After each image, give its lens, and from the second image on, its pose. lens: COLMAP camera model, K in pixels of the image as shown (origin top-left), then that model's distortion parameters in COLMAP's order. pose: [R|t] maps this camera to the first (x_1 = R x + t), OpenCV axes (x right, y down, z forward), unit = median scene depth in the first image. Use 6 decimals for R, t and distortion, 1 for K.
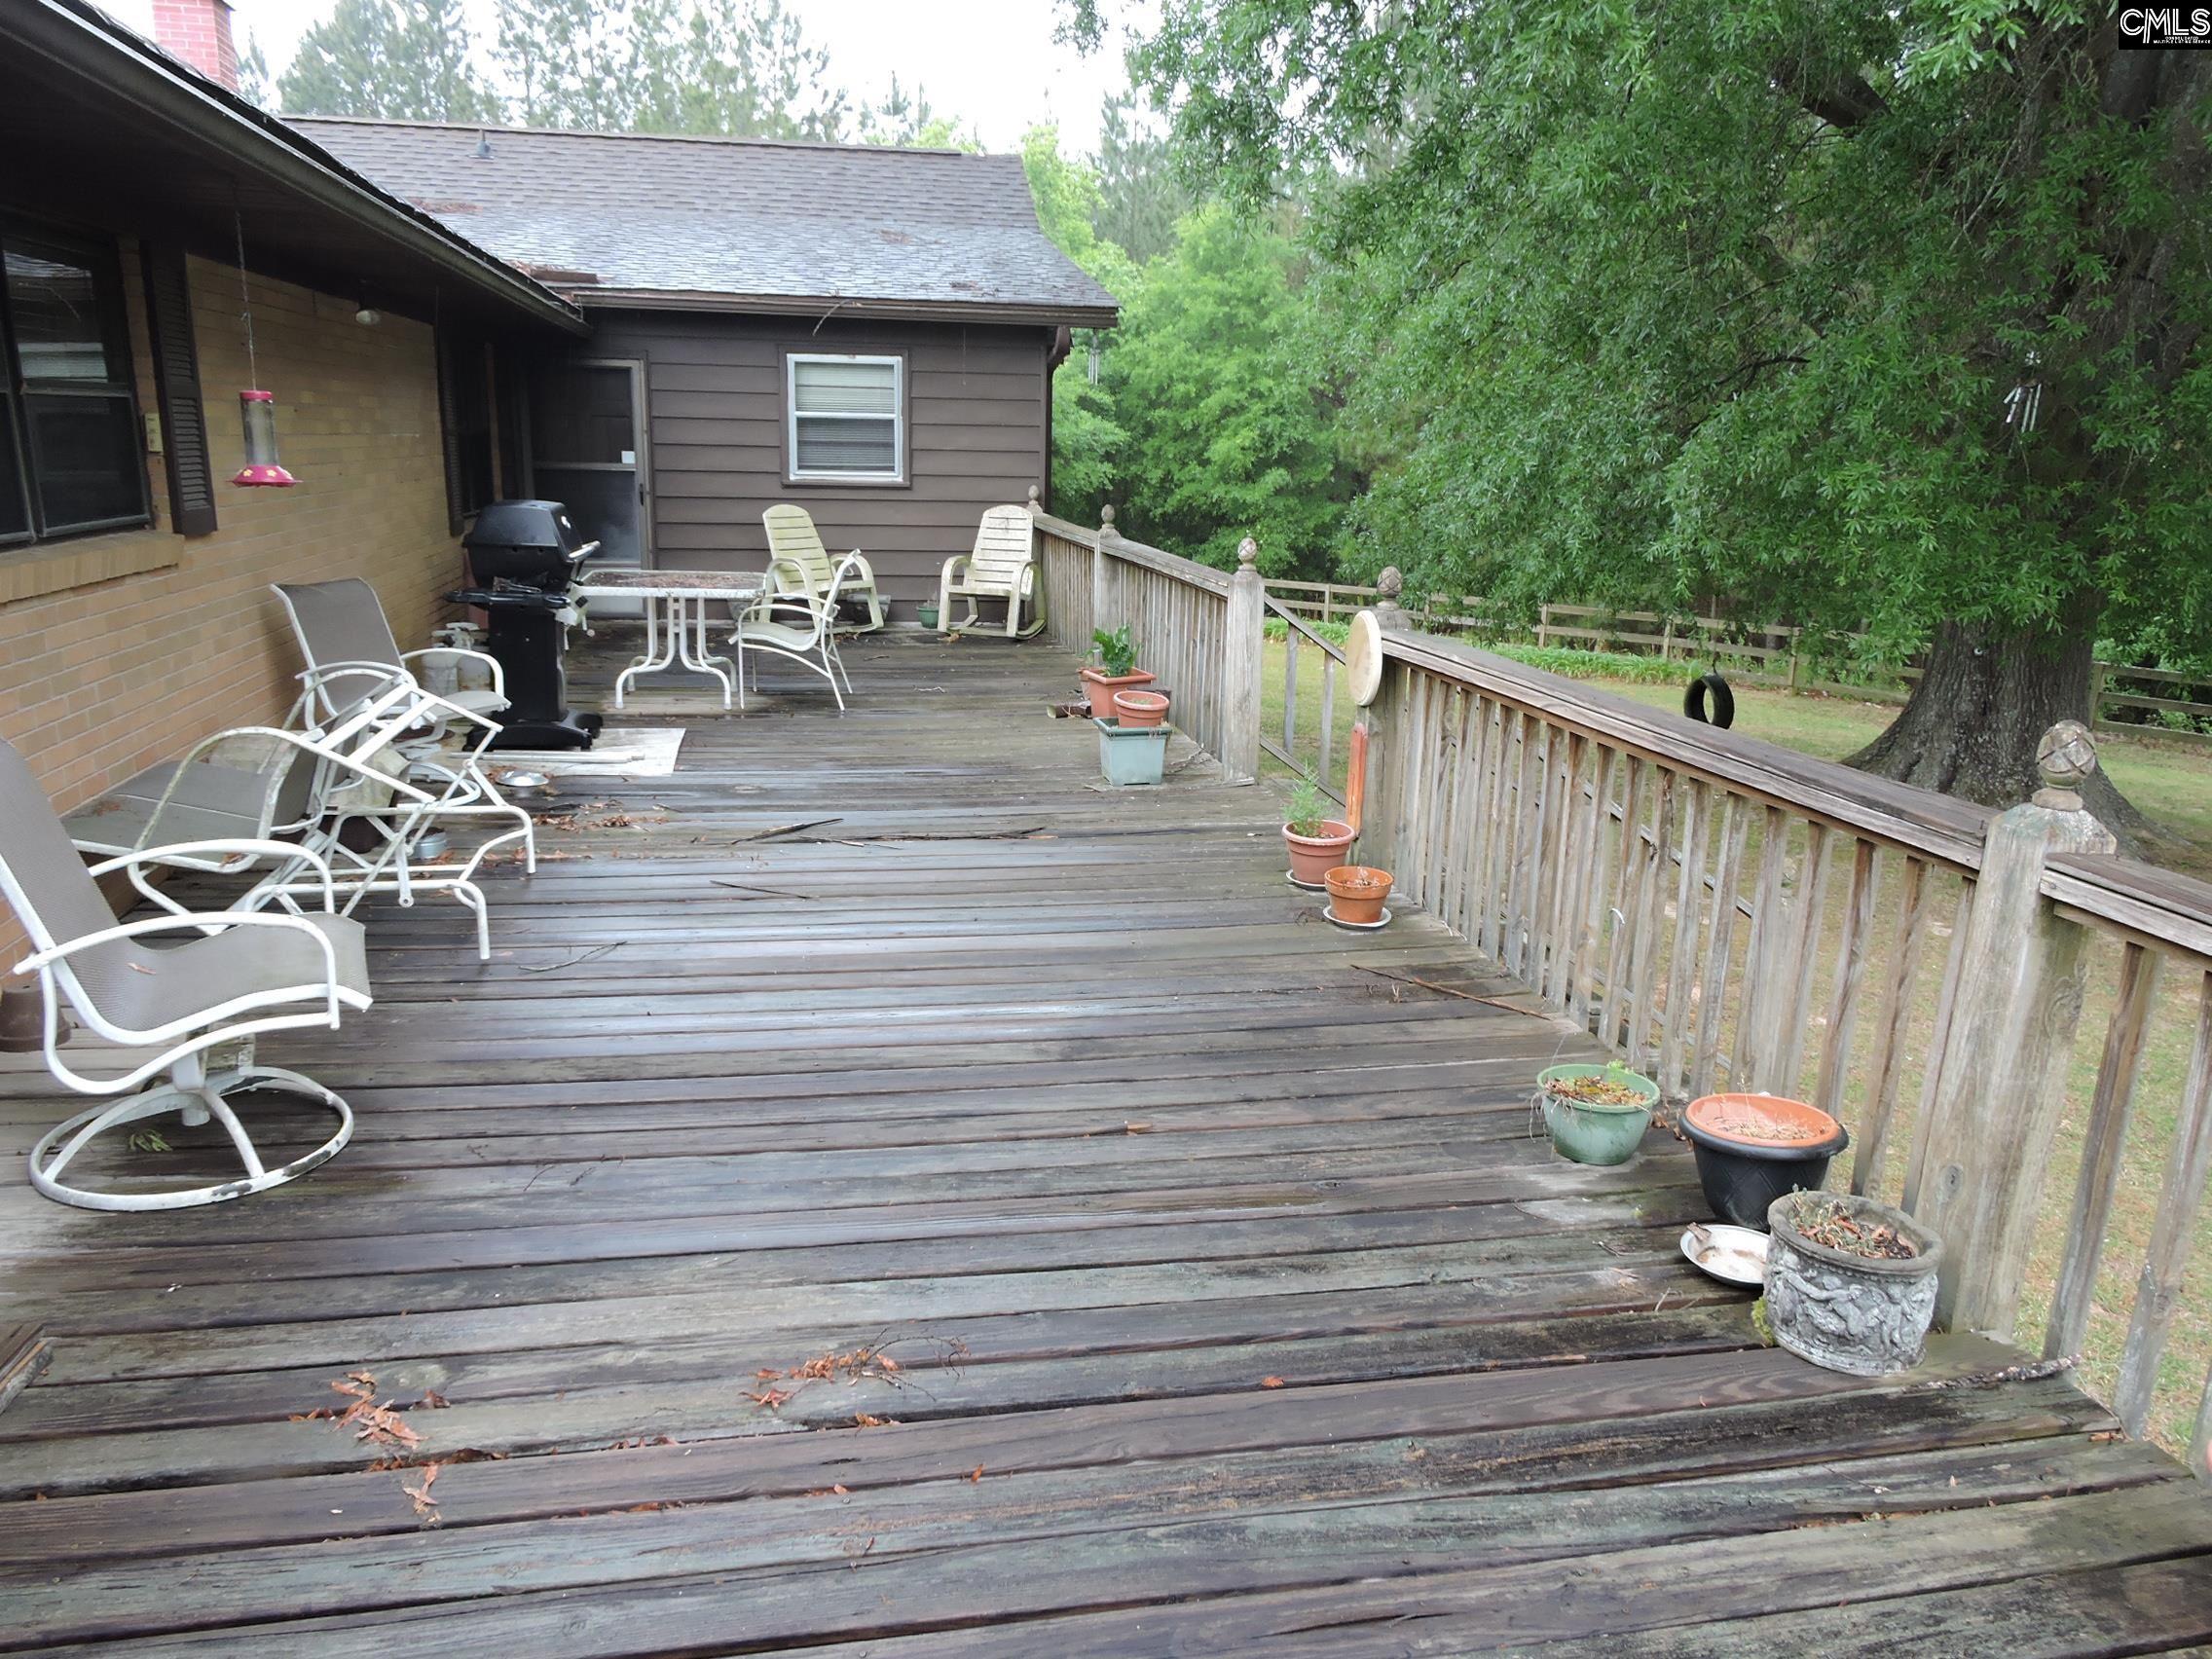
lens RADIAL K [[1565.8, 0, 1087.5], [0, 1565.8, 838.4], [0, 0, 1]] dist [-0.001849, 0.007679]
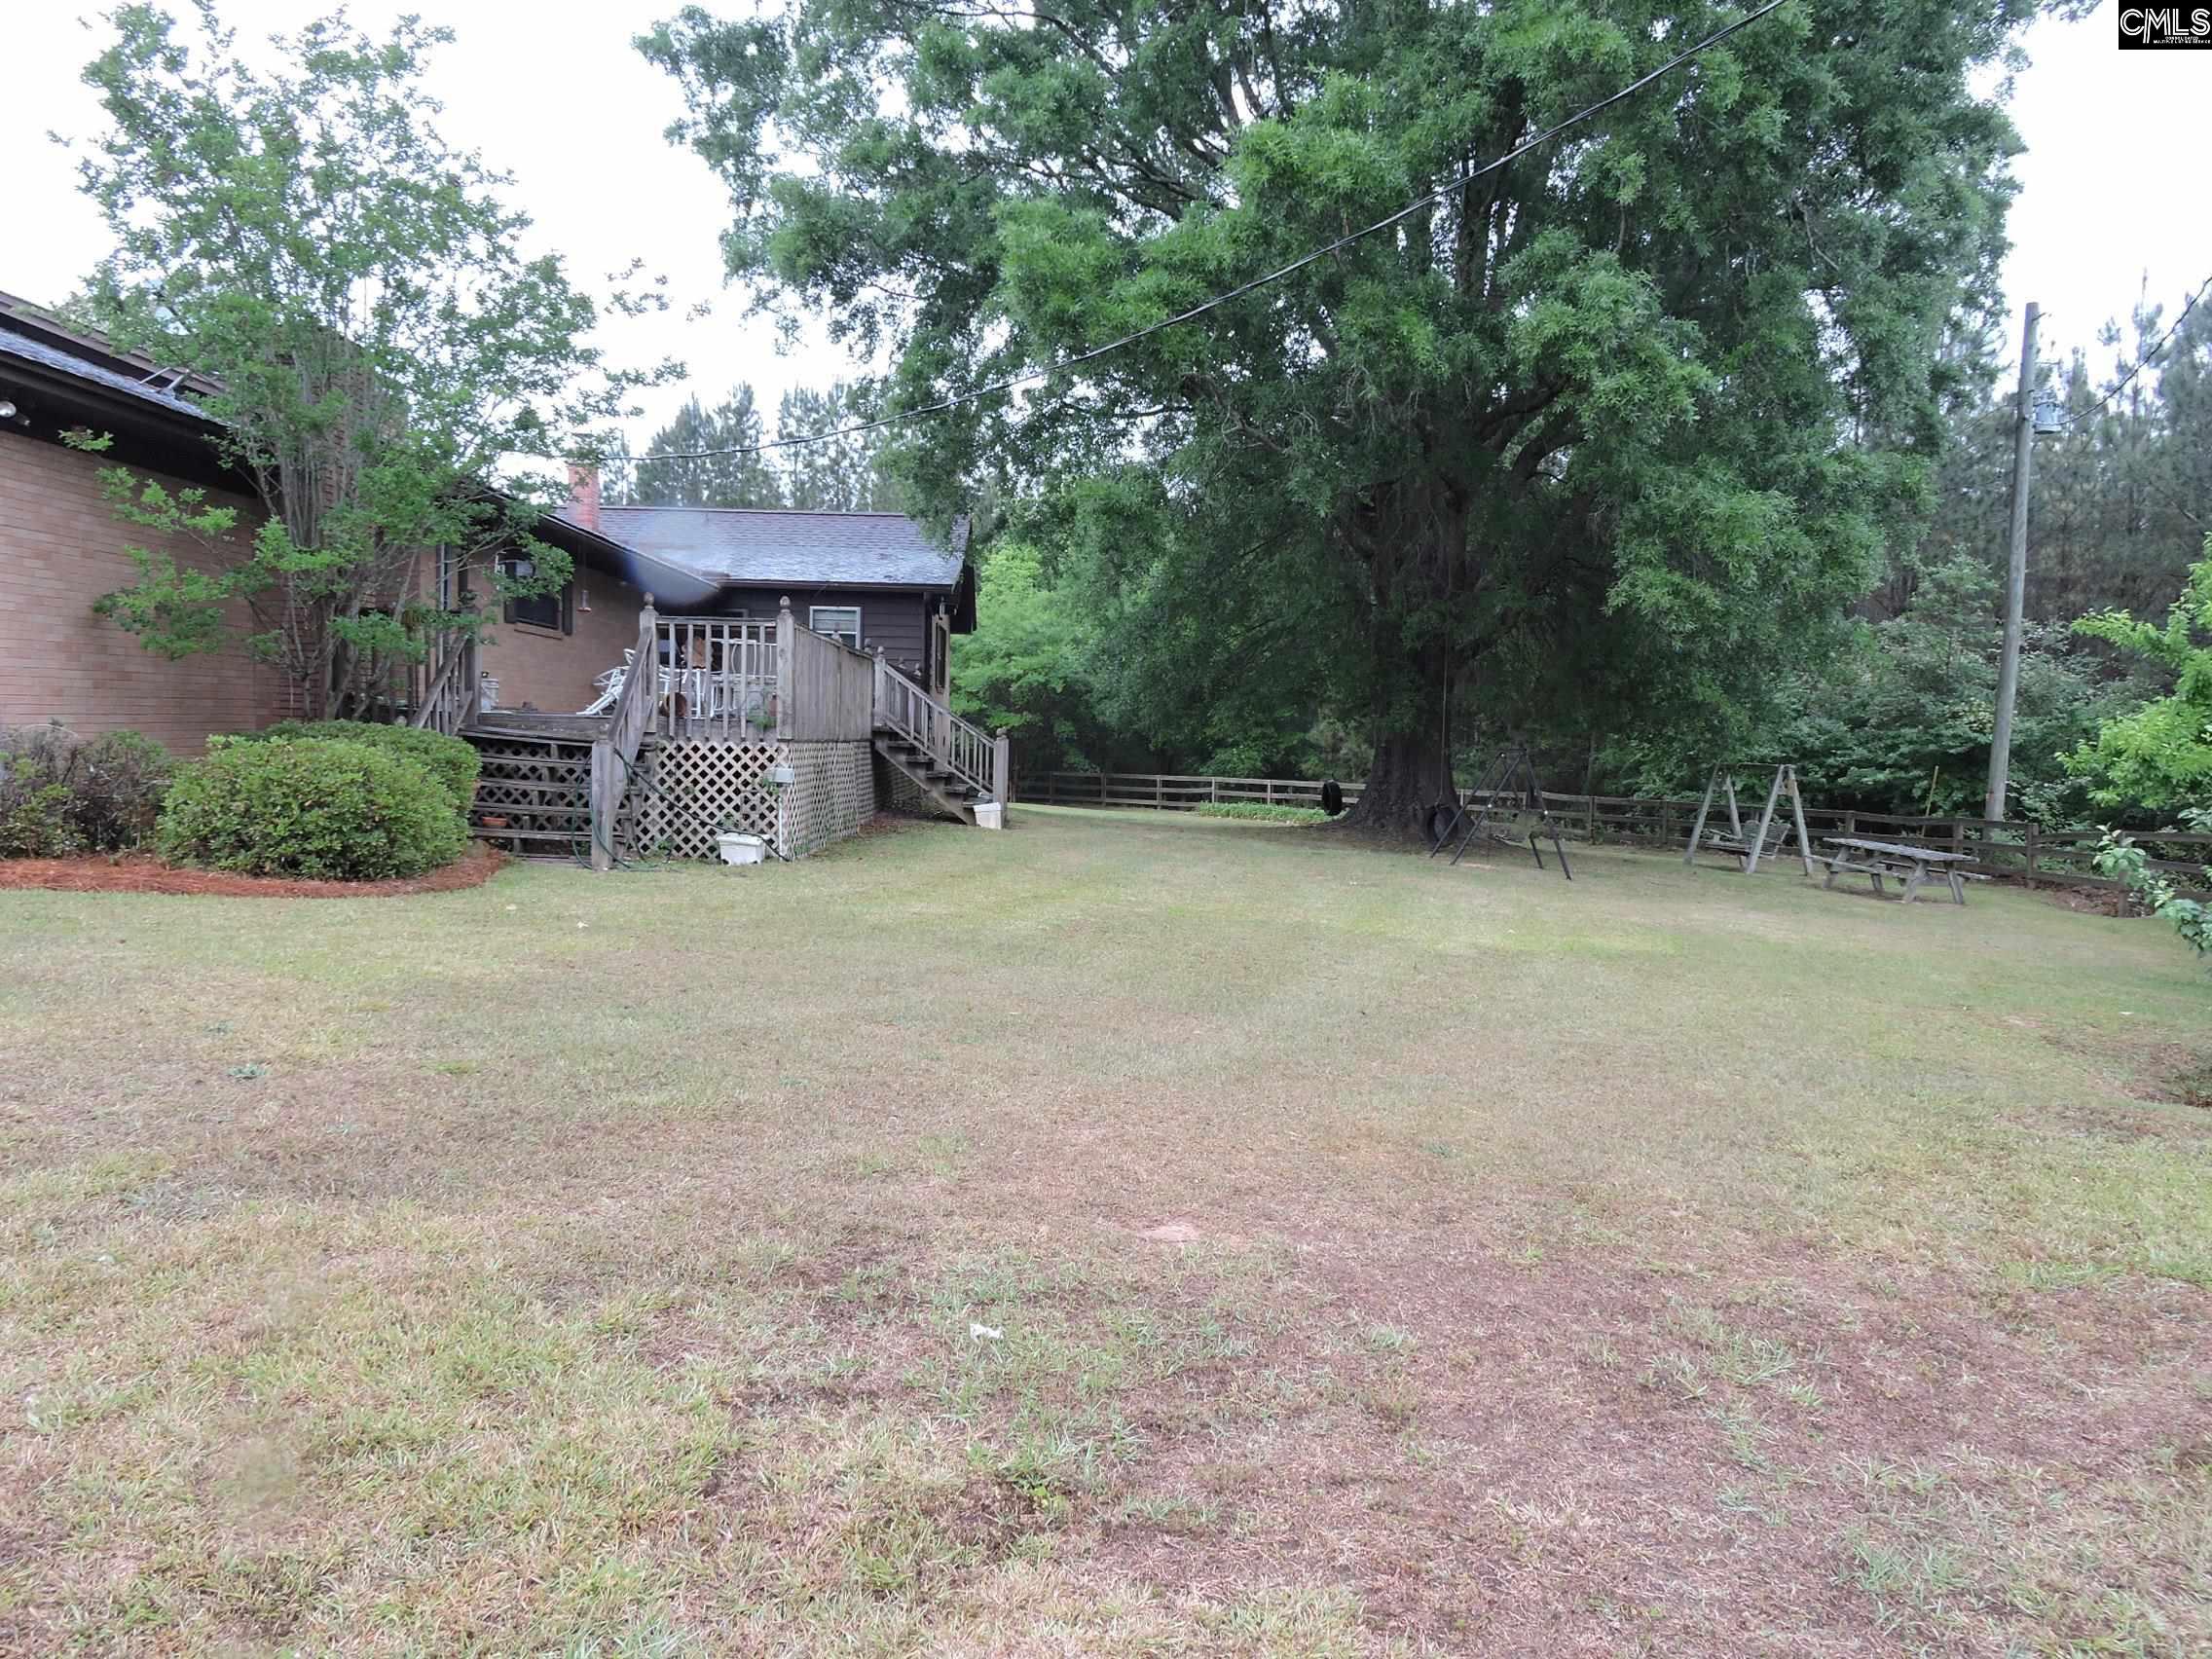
lens RADIAL K [[1565.8, 0, 1105.6], [0, 1565.8, 833.2], [0, 0, 1]] dist [-0.001849, 0.007679]
pose [[0.985733, 0.013445, -0.167781, 0.178247], [-0.045642, 0.980808, -0.189557, 0.120409], [0.162012, 0.194511, 0.967428, -0.298037]]
